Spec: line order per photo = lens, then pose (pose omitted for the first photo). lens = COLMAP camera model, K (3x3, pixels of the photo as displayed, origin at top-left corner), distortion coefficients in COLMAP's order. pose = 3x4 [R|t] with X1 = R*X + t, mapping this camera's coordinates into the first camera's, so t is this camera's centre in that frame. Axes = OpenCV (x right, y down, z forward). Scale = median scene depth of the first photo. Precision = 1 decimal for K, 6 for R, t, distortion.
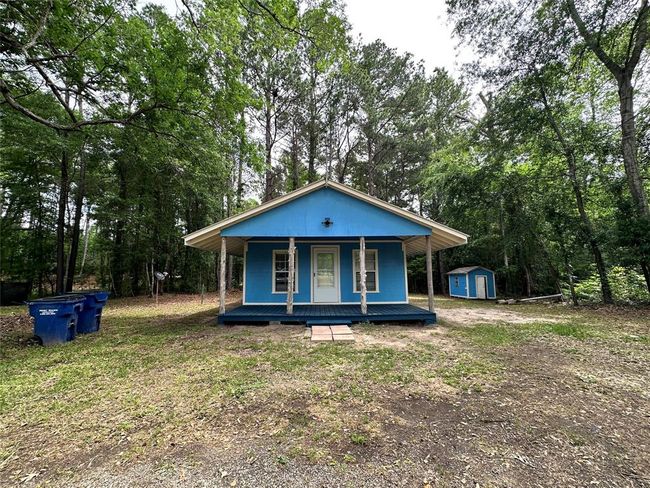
lens RADIAL K [[260.4, 0, 325.5], [0, 260.4, 242.3], [0, 0, 1]] dist [-0.002132, 0.000809]
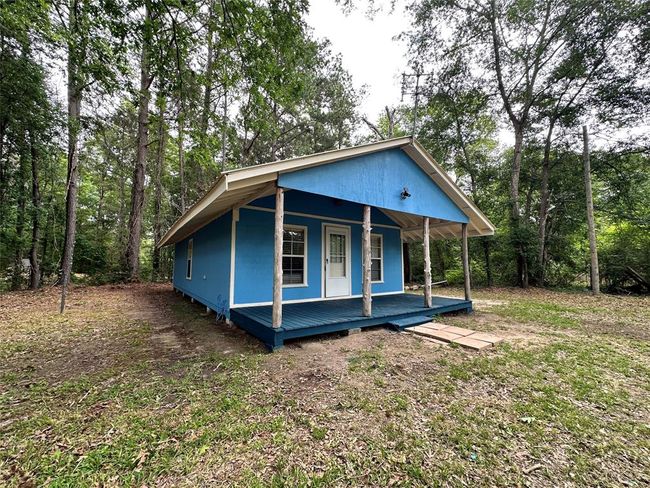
lens RADIAL K [[260.4, 0, 322.7], [0, 260.4, 243.9], [0, 0, 1]] dist [-0.002132, 0.000809]
pose [[0.828083, 0.059691, 0.557418, -0.622179], [-0.080353, 0.996686, 0.012640, 0.083924], [-0.554817, -0.055257, 0.830136, 0.489146]]
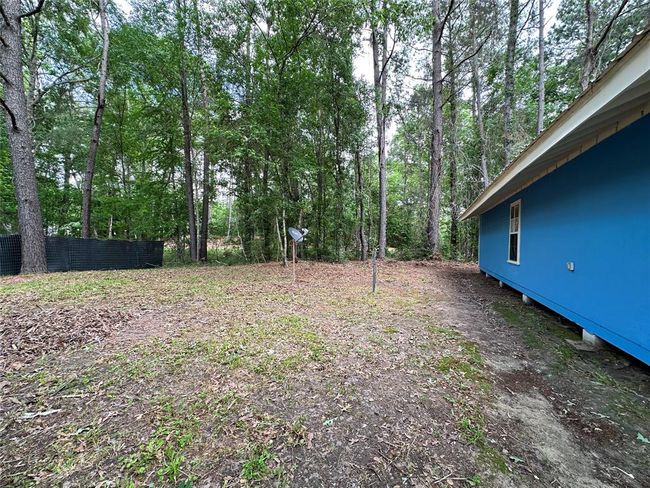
lens RADIAL K [[260.4, 0, 325.4], [0, 260.4, 243.2], [0, 0, 1]] dist [-0.002132, 0.000809]
pose [[0.914241, 0.027520, -0.404234, -0.664869], [0.026857, 0.991380, 0.128234, 0.145234], [0.404279, -0.128093, 0.905622, 0.965274]]
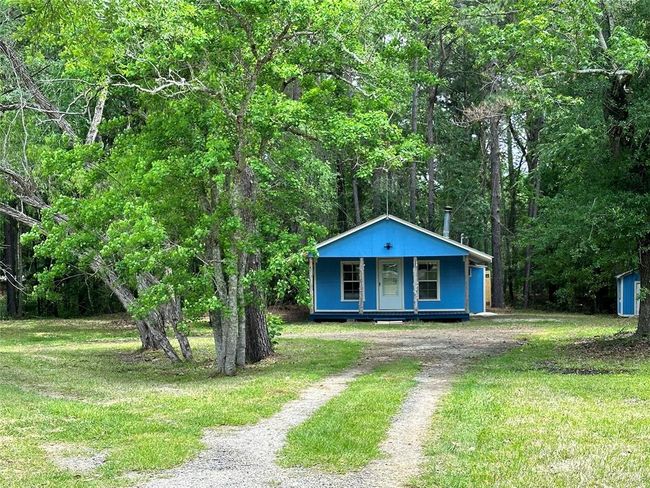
lens RADIAL K [[1247.2, 0, 329.6], [0, 1247.2, 241.6], [0, 0, 1]] dist [0.190746, 0.000000]
pose [[0.995835, -0.006010, -0.090975, 0.289194], [0.015931, 0.993945, 0.108721, -0.801137], [0.089771, -0.109718, 0.989901, -5.341434]]
